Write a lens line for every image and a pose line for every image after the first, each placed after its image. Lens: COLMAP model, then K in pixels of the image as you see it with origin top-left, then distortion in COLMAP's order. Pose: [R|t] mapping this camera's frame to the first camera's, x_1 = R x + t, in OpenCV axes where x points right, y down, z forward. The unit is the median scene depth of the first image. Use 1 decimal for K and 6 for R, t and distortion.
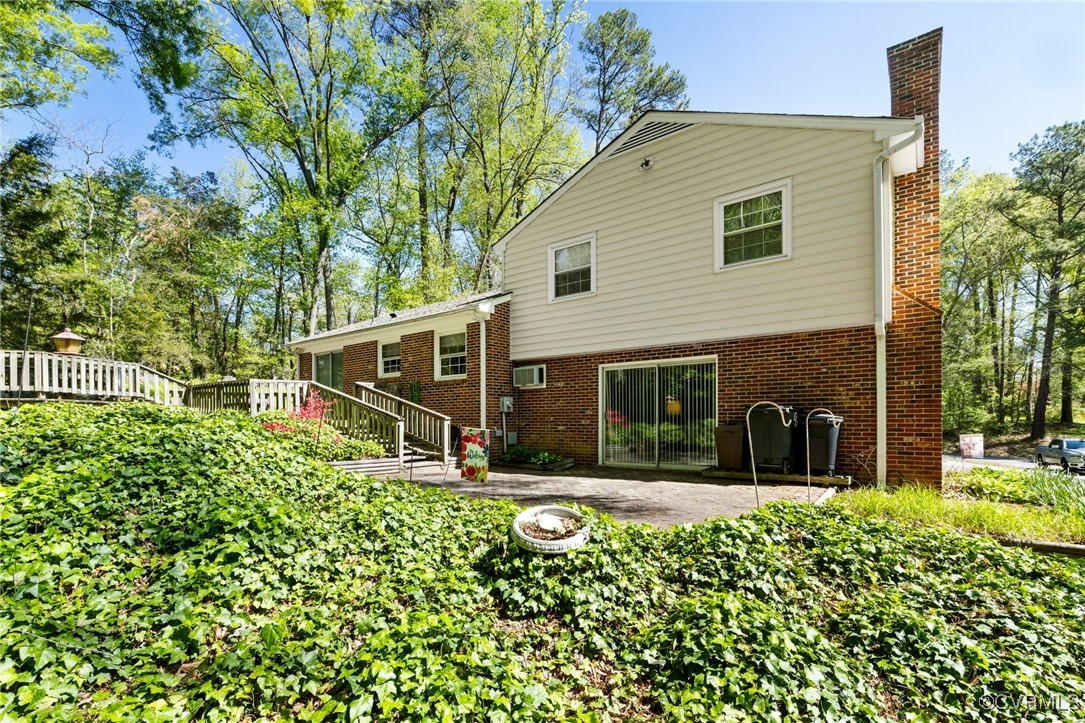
lens RADIAL K [[479.6, 0, 529.9], [0, 479.6, 426.7], [0, 0, 1]] dist [-0.003899, 0.001502]
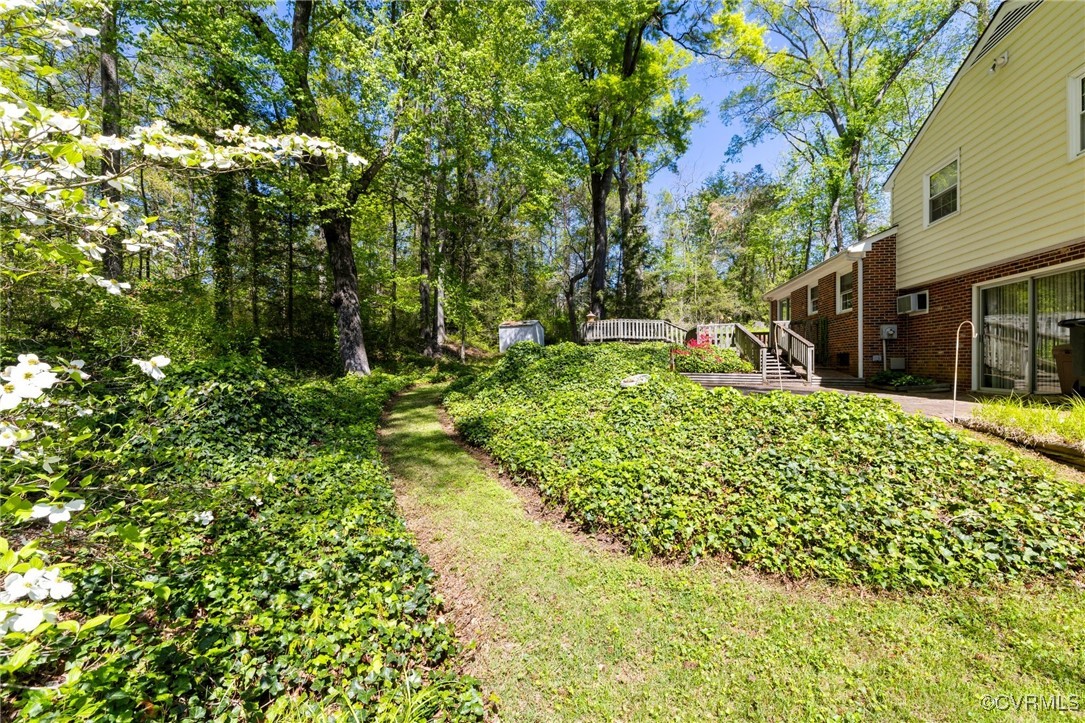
lens RADIAL K [[479.6, 0, 550.4], [0, 479.6, 361.9], [0, 0, 1]] dist [-0.003899, 0.001502]
pose [[0.437448, 0.001057, -0.899243, 0.606541], [-0.013725, 0.999891, -0.005501, 0.038392], [0.899139, 0.014749, 0.437415, -0.151850]]
